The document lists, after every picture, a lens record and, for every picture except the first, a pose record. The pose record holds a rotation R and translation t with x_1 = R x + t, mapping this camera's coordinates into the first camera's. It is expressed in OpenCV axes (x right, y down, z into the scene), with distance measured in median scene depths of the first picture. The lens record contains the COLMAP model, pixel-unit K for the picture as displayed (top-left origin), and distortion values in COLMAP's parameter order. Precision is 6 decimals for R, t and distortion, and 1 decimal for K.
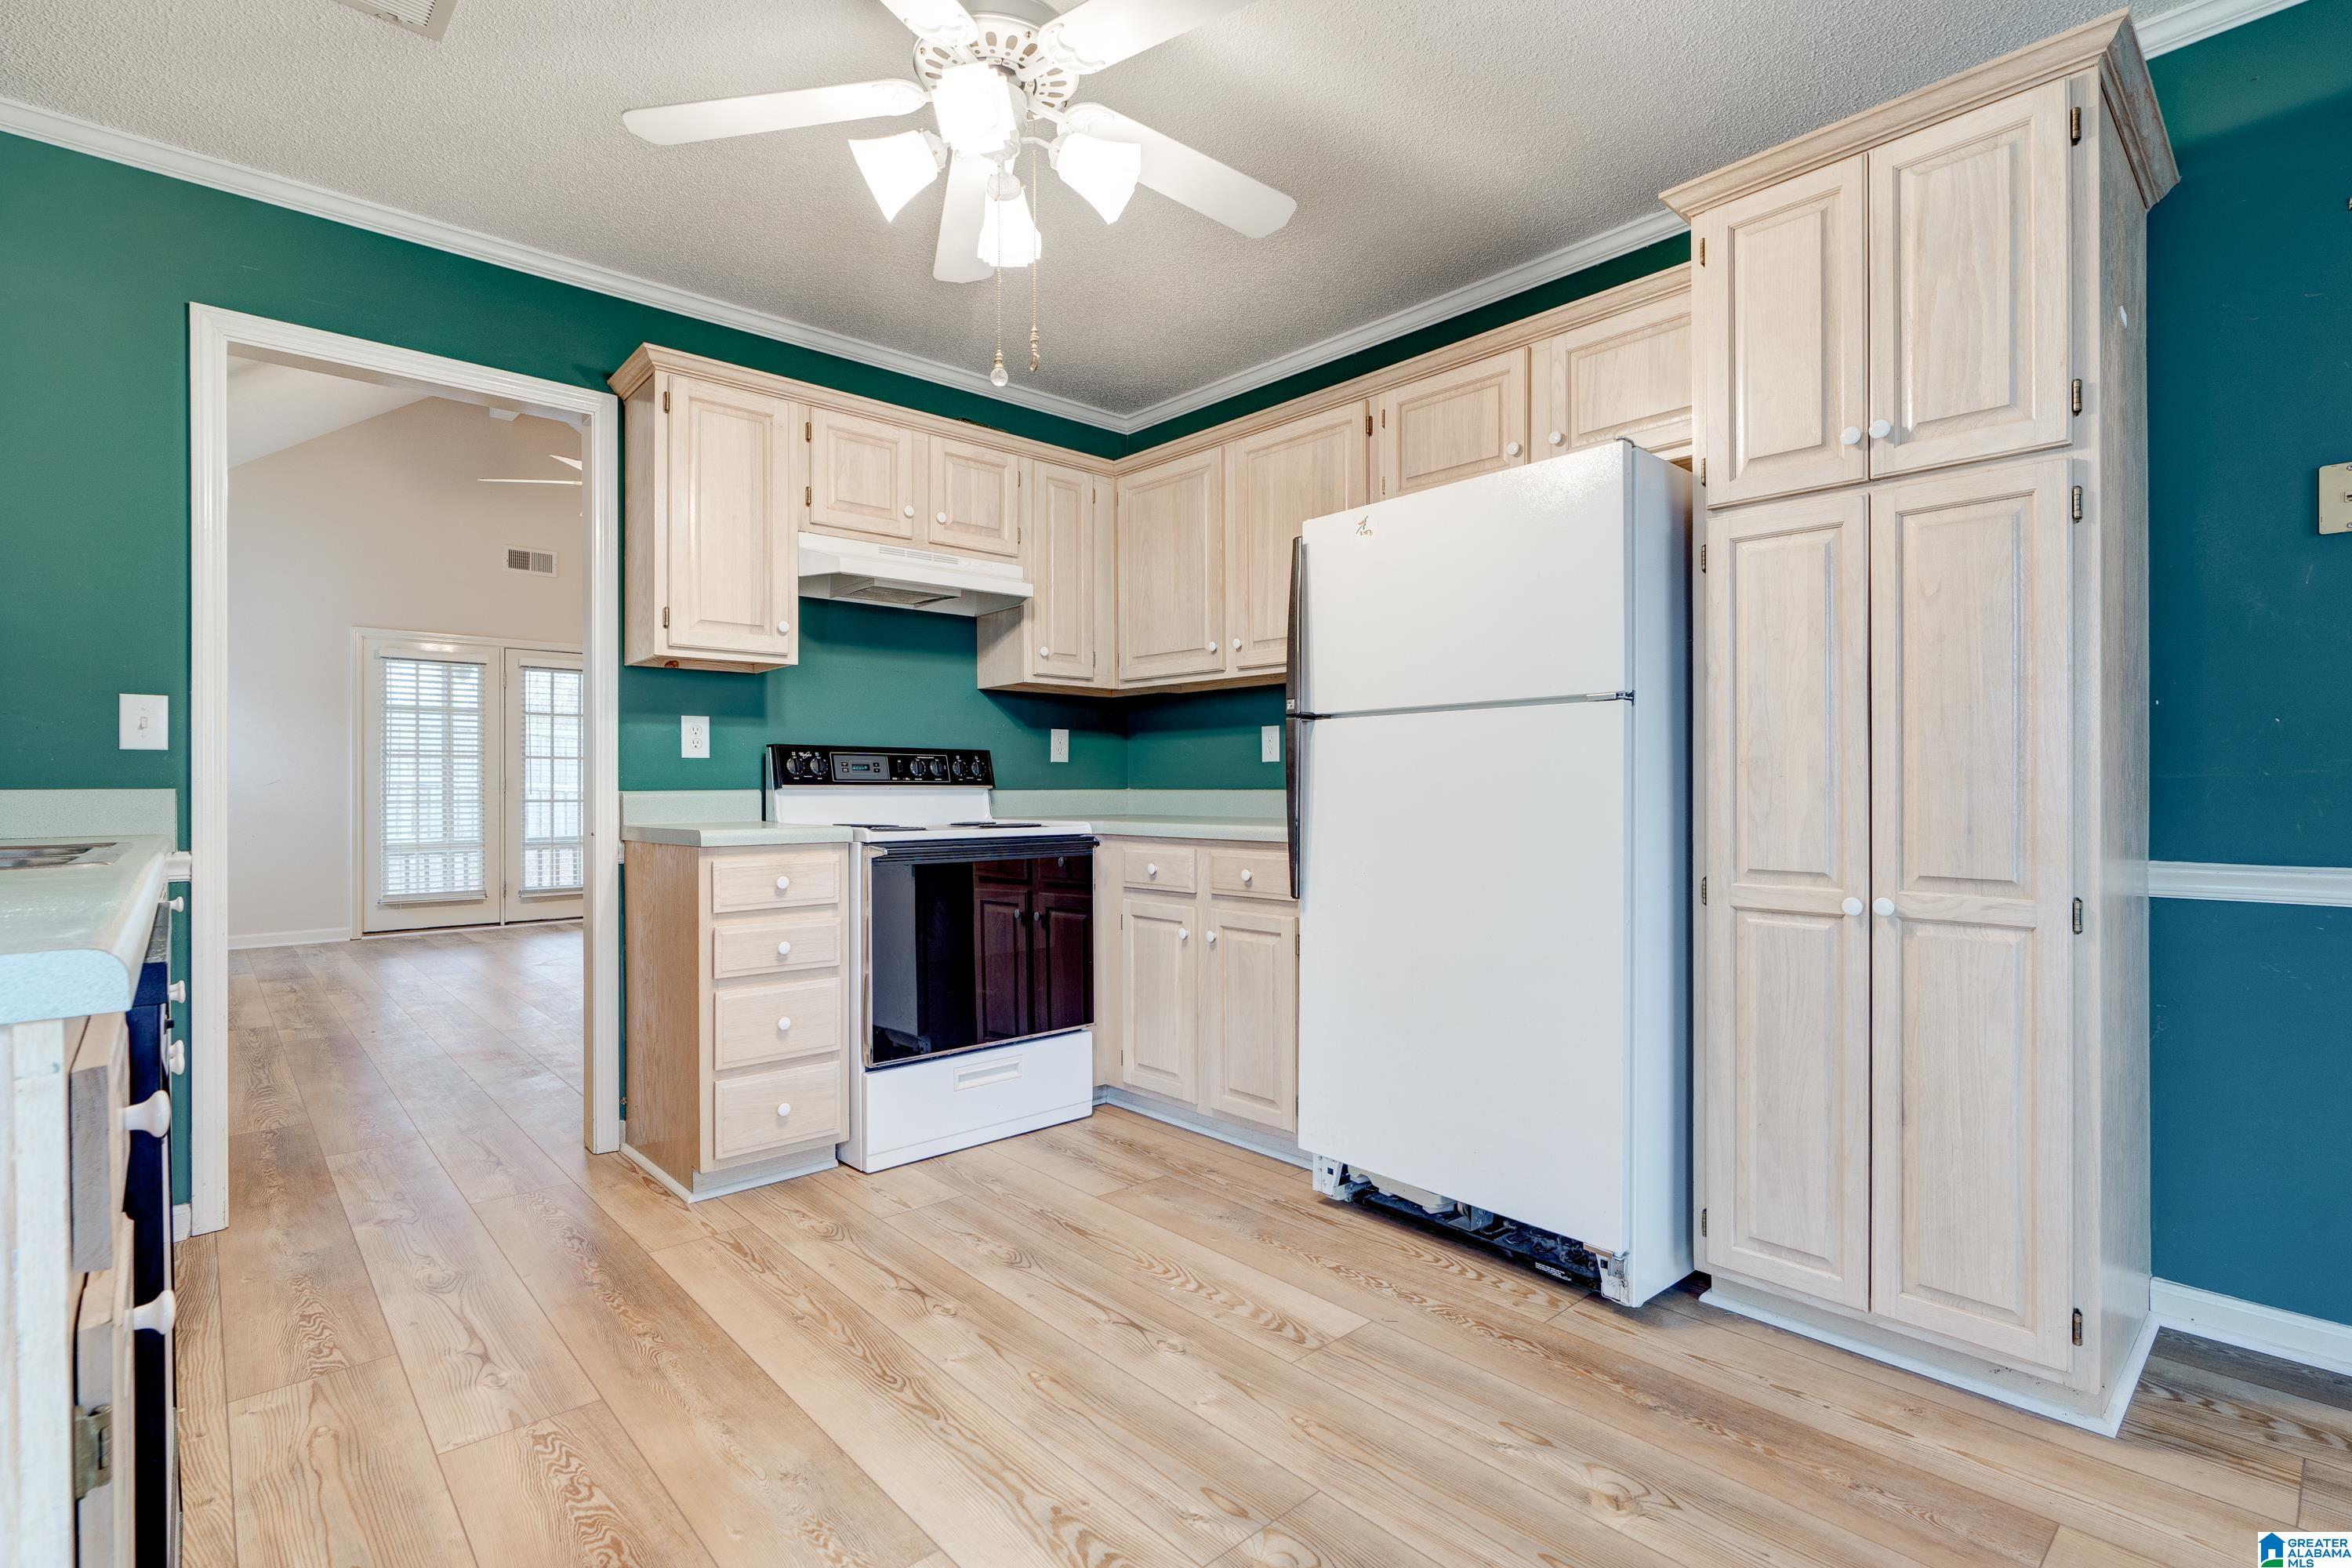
lens RADIAL K [[1097.0, 0, 1180.8], [0, 1097.0, 790.9], [0, 0, 1]] dist [-0.011003, 0.003047]
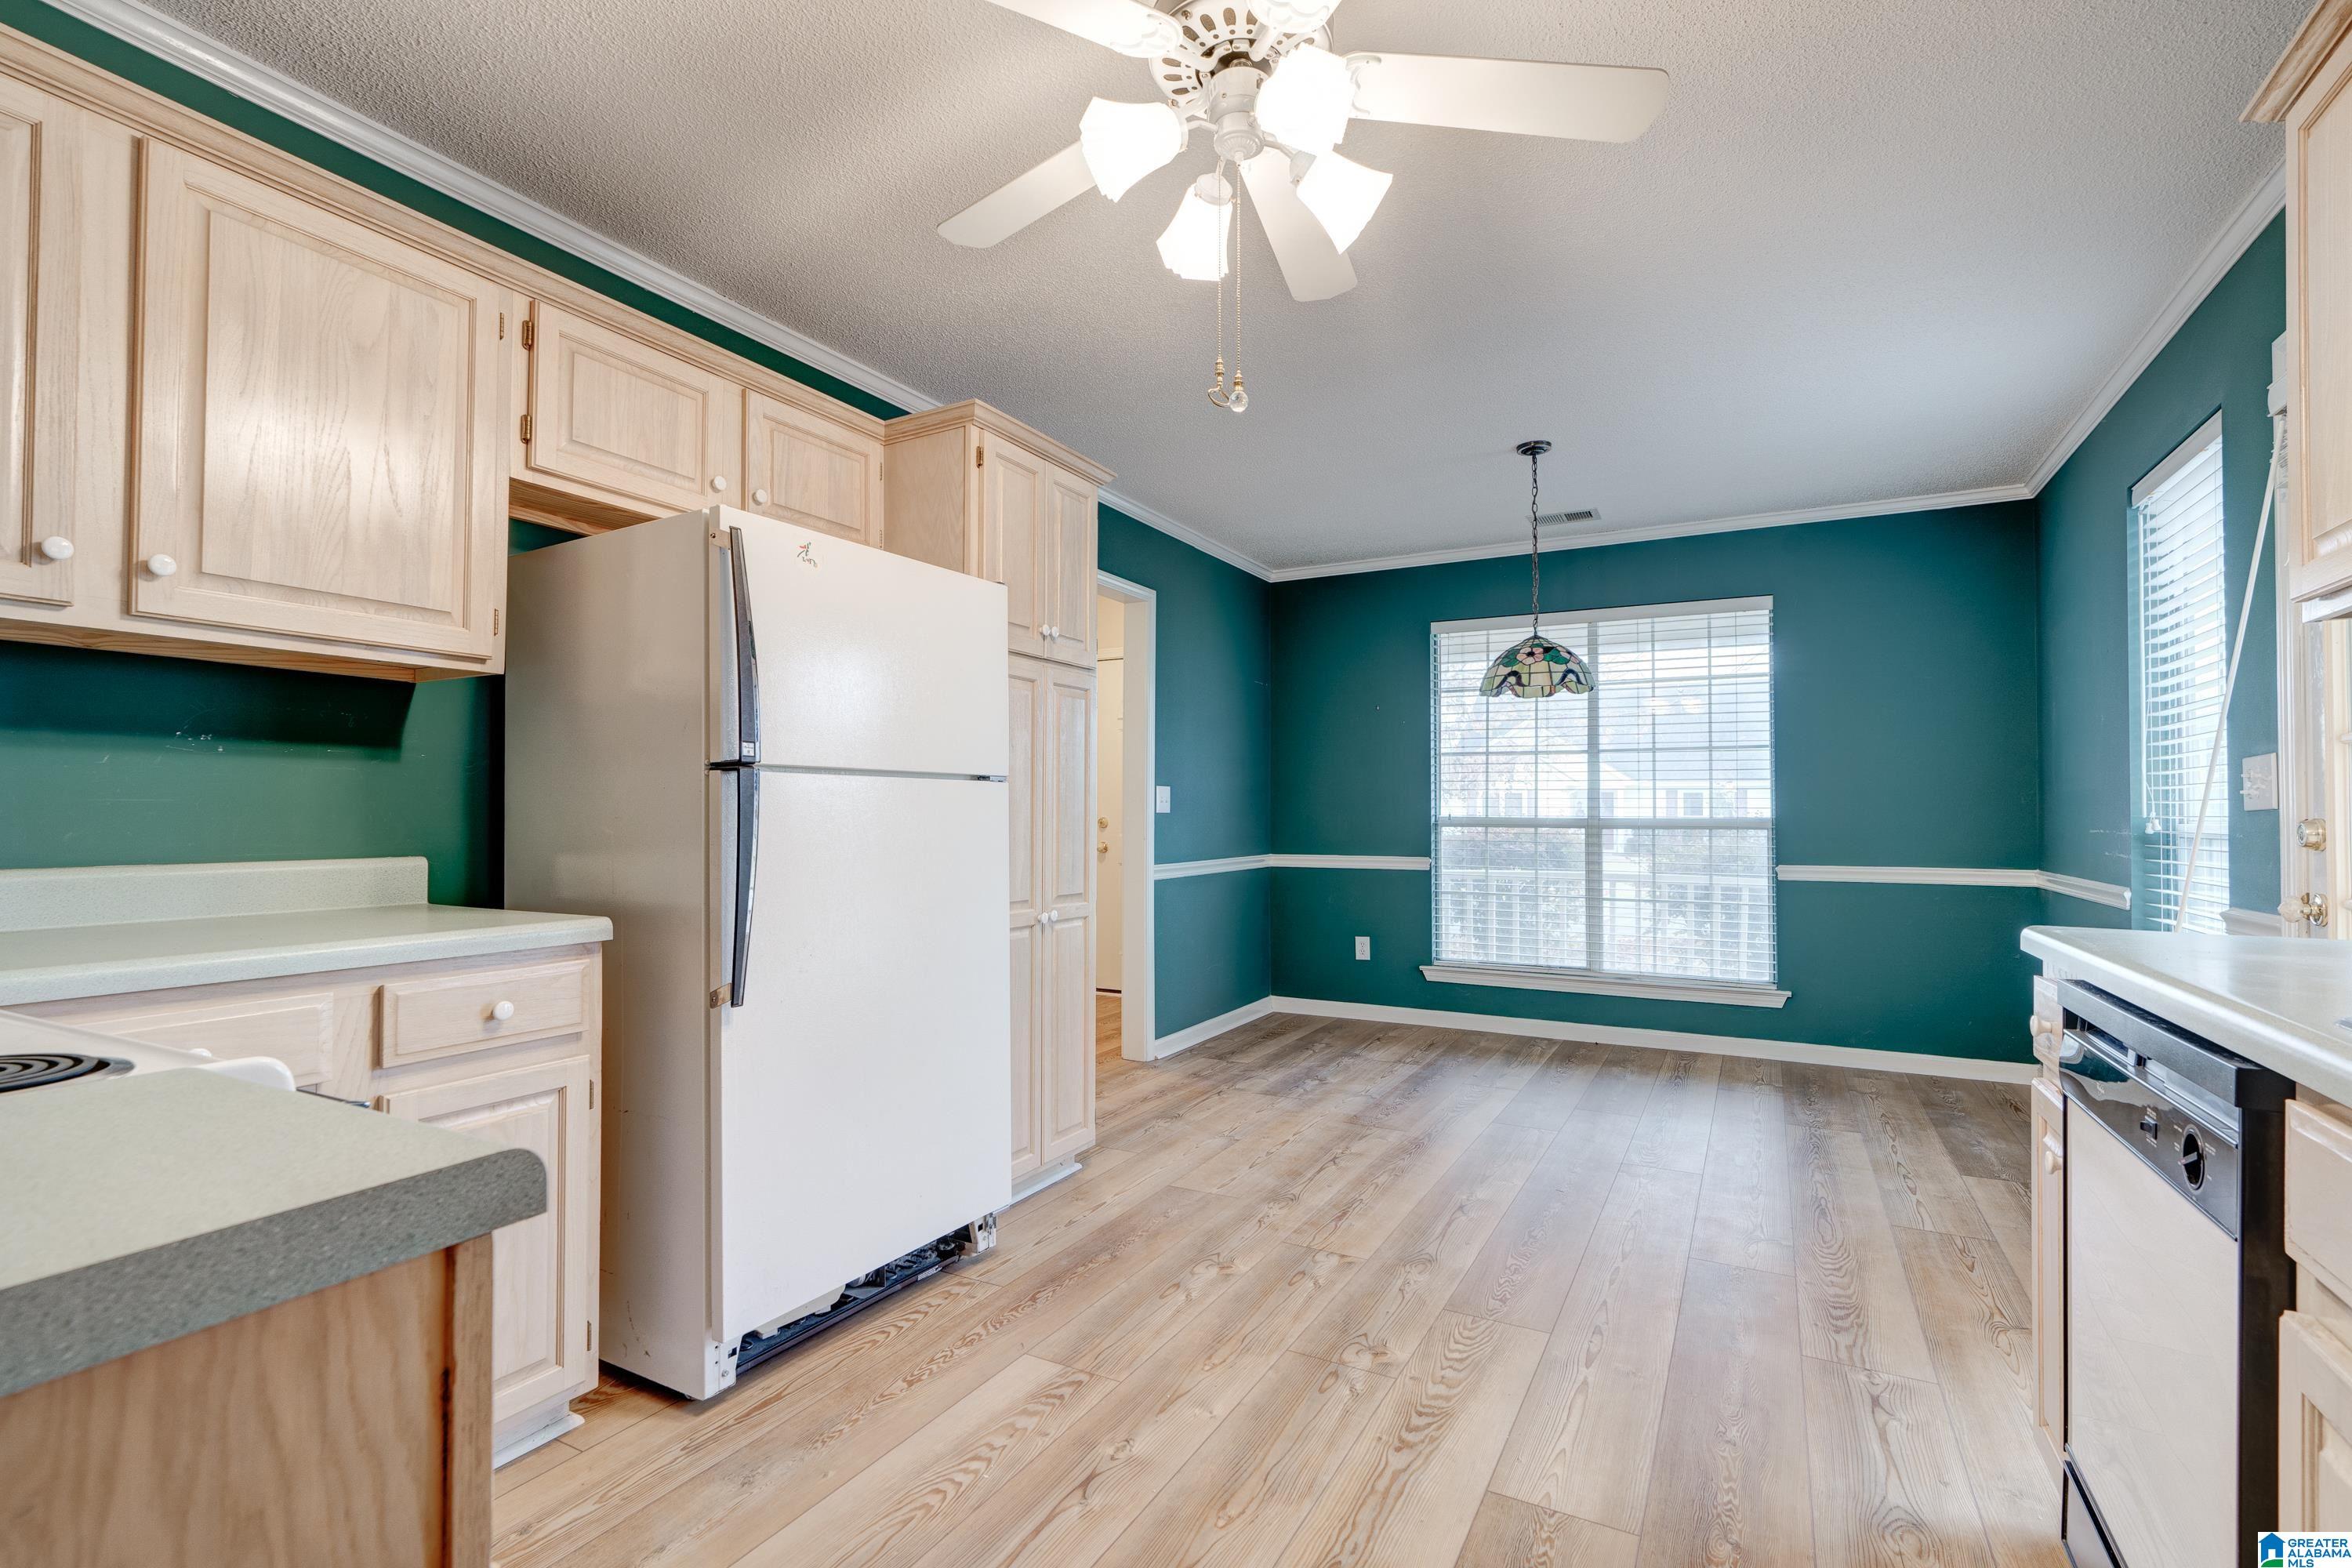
lens RADIAL K [[1068.3, 0, 1191.4], [0, 1068.3, 798.8], [0, 0, 1]] dist [-0.009540, 0.003619]
pose [[-0.332965, 0.016284, 0.942799, -0.733354], [0.000782, 0.999855, -0.016994, -0.033893], [-0.942939, -0.004921, -0.332930, 1.008339]]
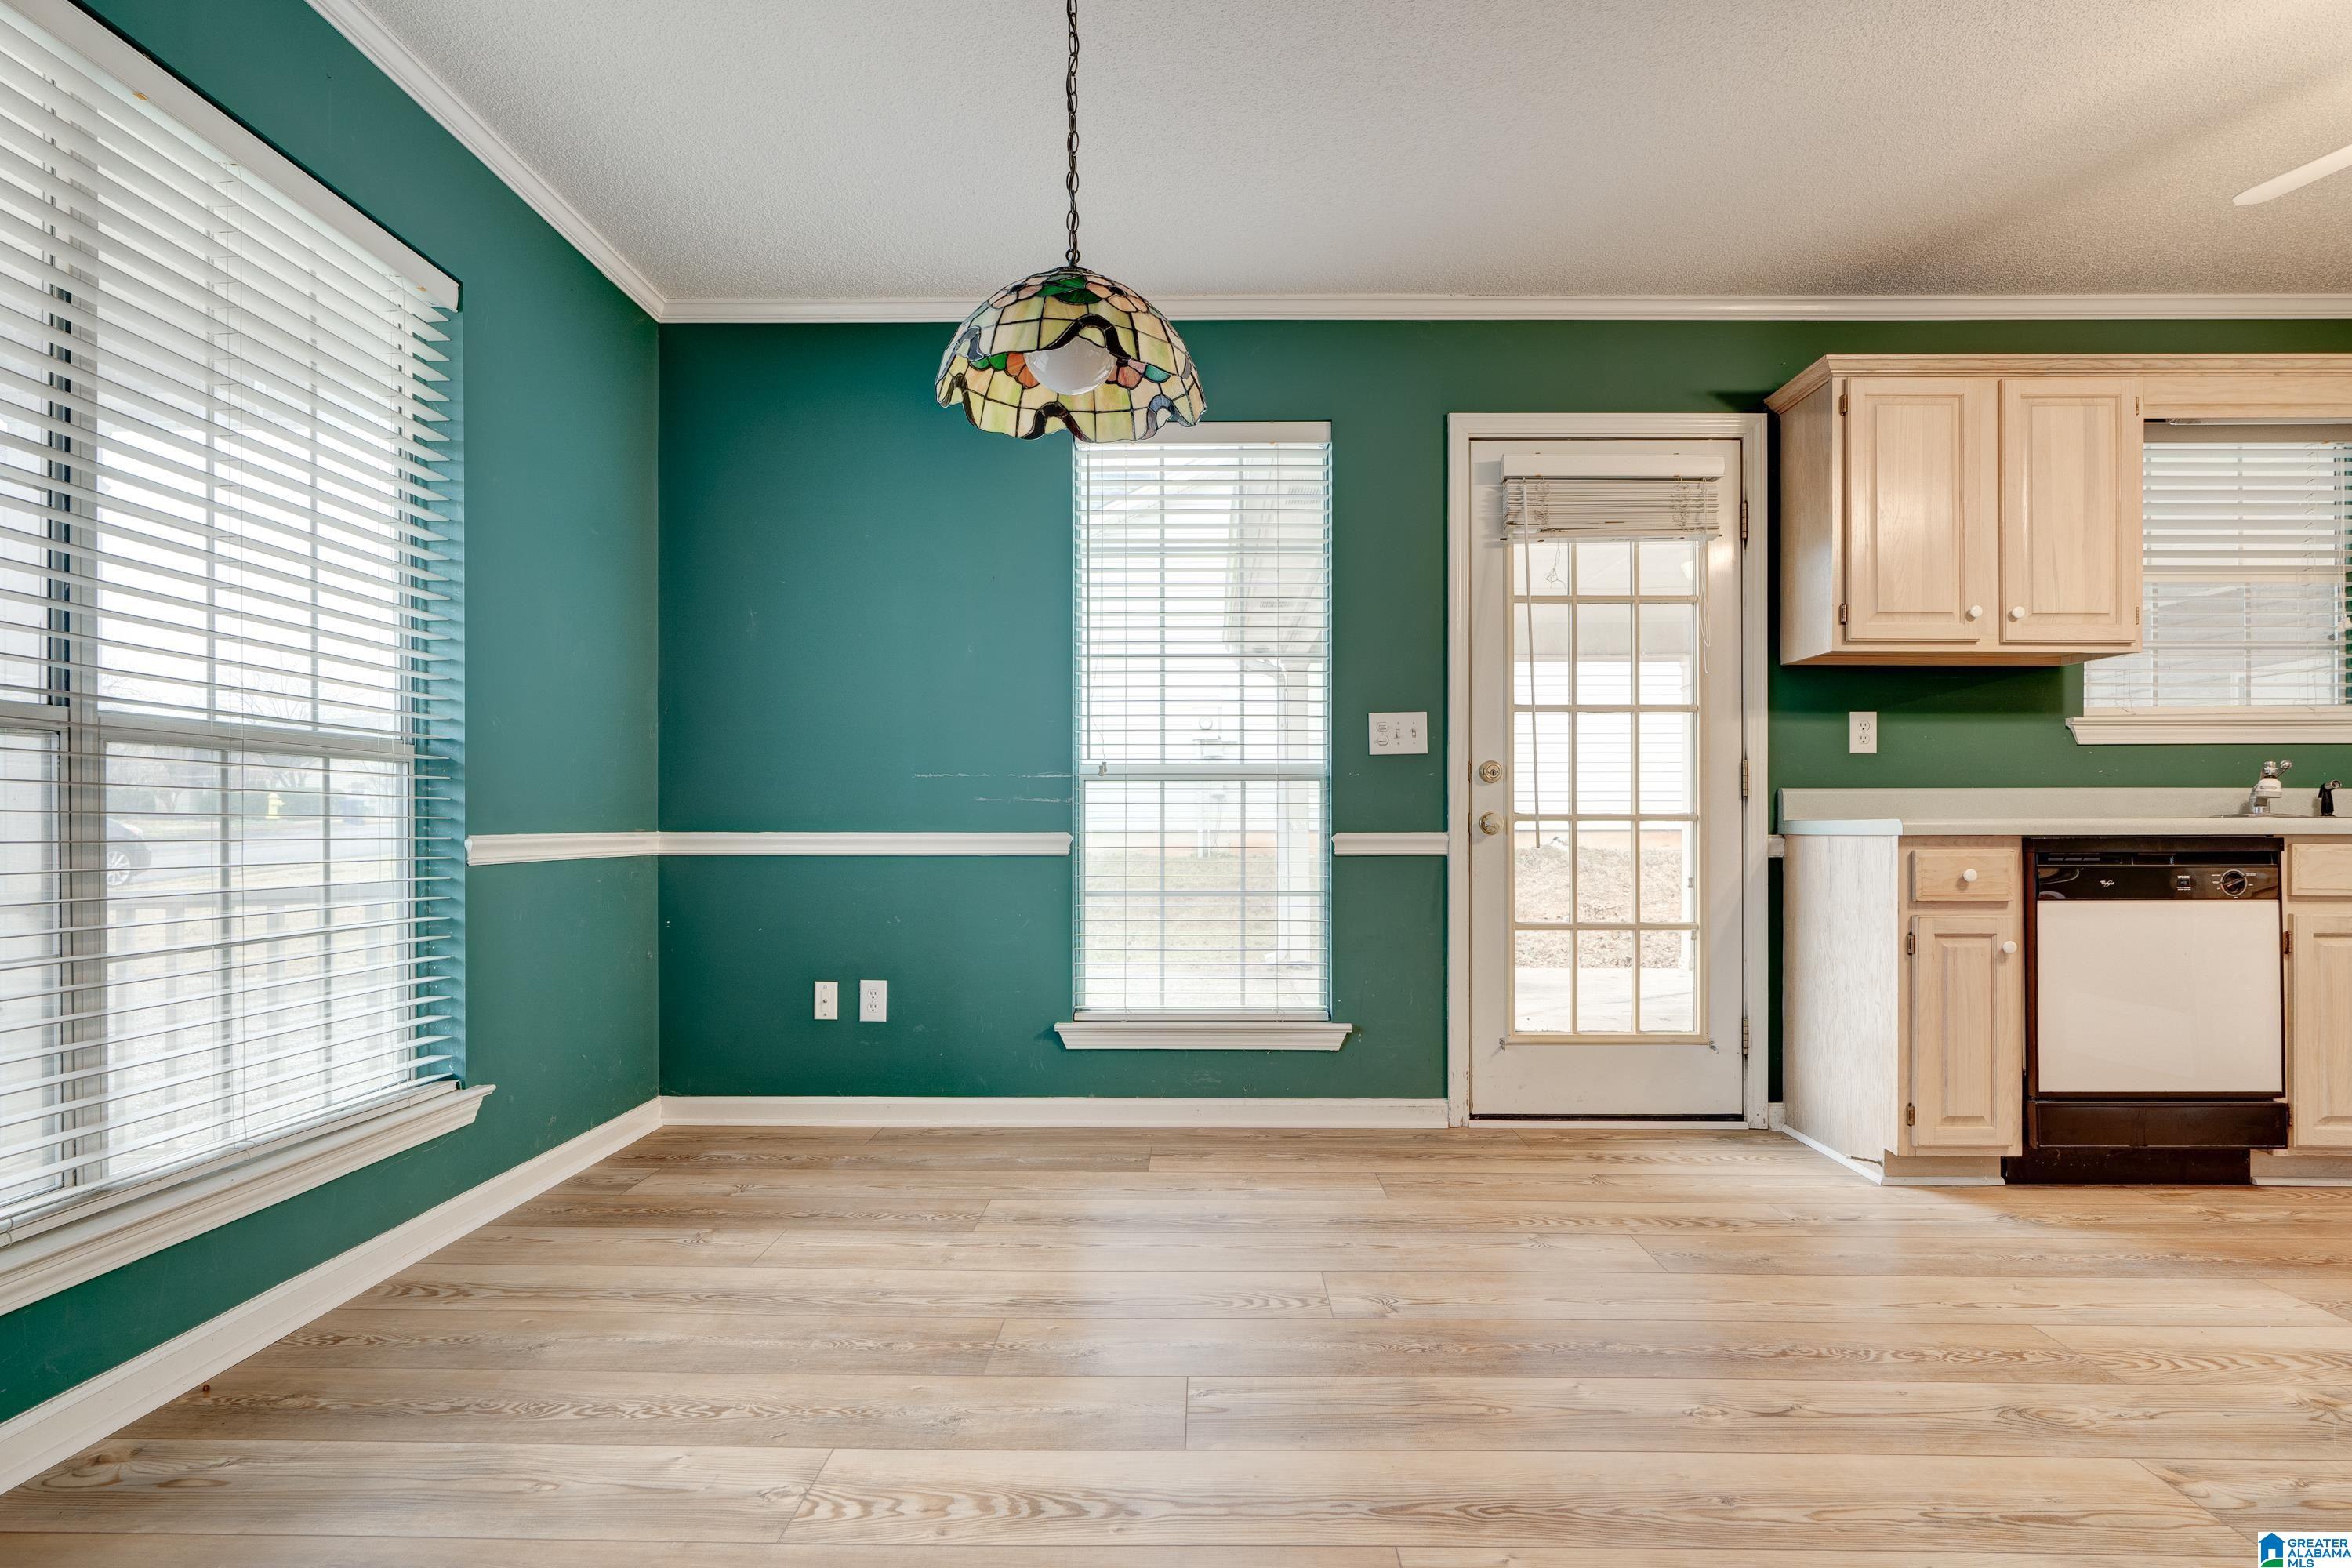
lens RADIAL K [[1194.1, 0, 1192.0], [0, 1194.1, 822.2], [0, 0, 1]] dist [-0.006009, 0.000756]
pose [[-0.685316, 0.000102, -0.728246, 1.094331], [-0.002324, 0.999995, 0.002328, 0.039987], [0.728242, 0.003288, -0.685312, 0.558818]]
